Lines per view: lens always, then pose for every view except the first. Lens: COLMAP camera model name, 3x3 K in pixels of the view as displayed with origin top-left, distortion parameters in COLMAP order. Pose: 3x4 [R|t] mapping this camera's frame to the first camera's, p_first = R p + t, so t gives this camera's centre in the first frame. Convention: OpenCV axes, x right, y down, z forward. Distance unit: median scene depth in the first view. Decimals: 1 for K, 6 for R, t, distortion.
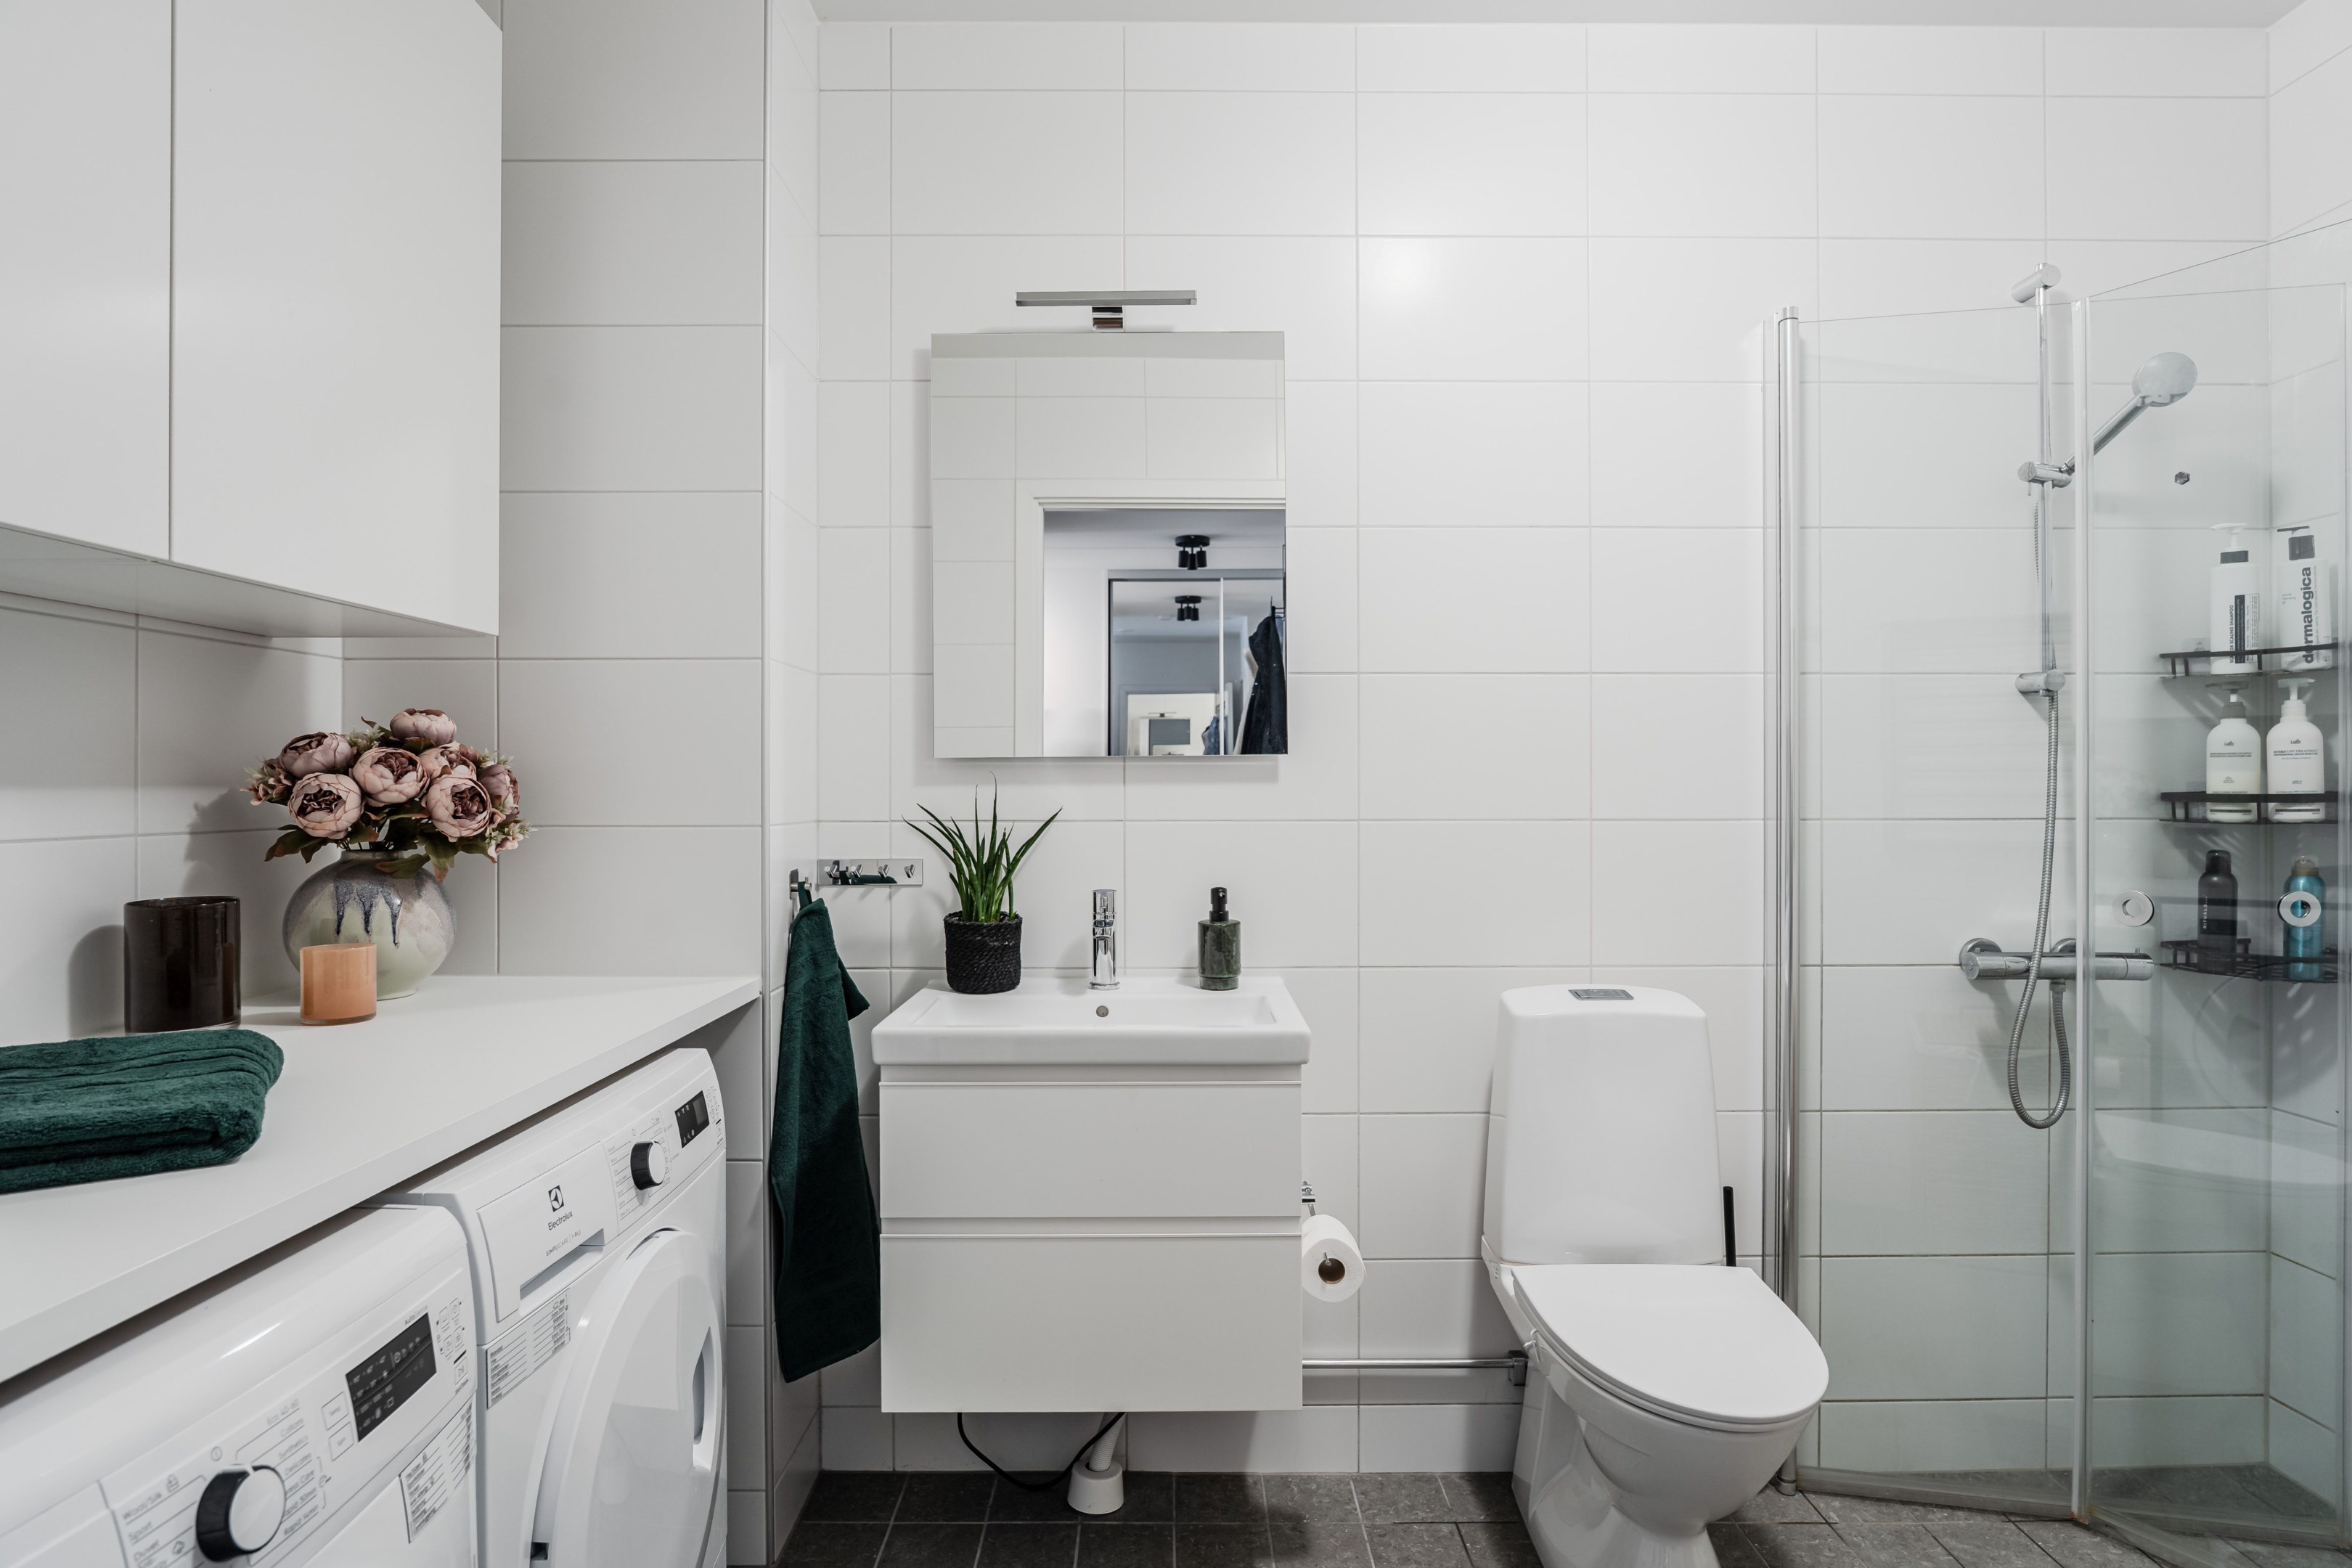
lens RADIAL K [[1329.5, 0, 1162.7], [0, 1329.5, 791.2], [0, 0, 1]] dist [-0.015194, 0.000574]
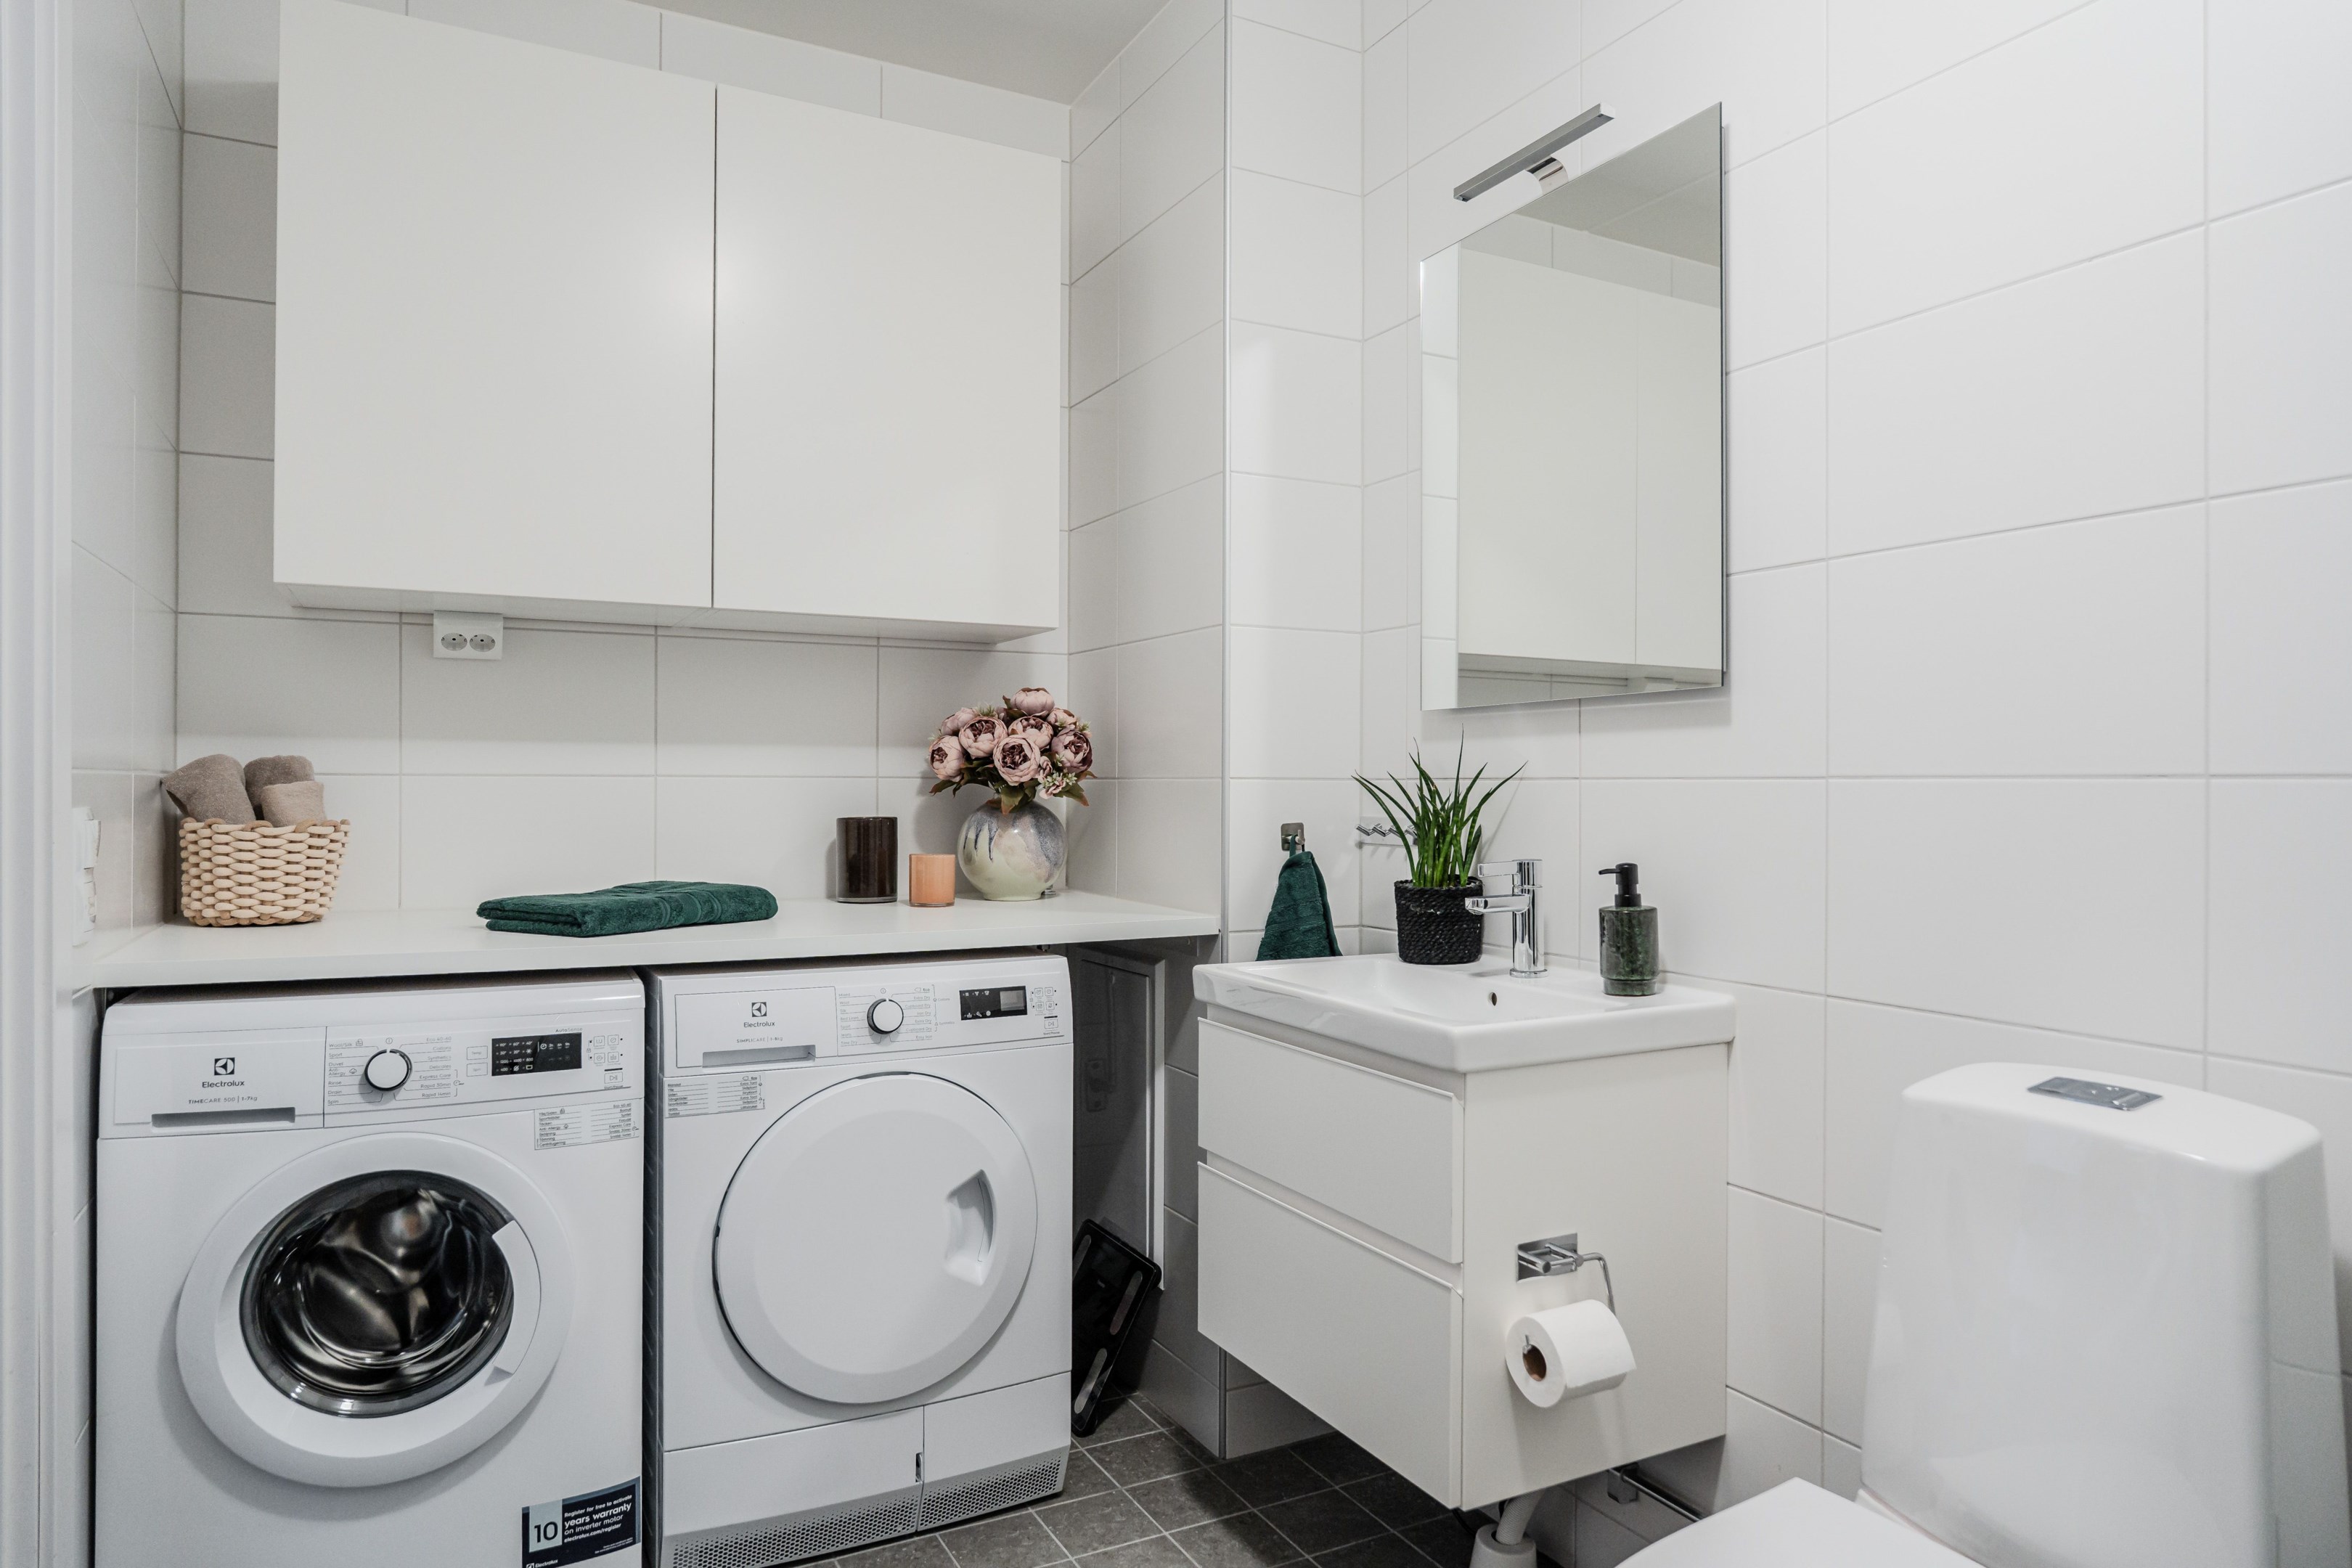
lens RADIAL K [[1492.7, 0, 1176.5], [0, 1492.7, 782.5], [0, 0, 1]] dist [-0.002996, -0.000083]
pose [[0.430049, 0.001057, -0.902805, 0.807261], [-0.006950, 0.999974, -0.002140, 0.033033], [0.902779, 0.007195, 0.430045, 0.446215]]
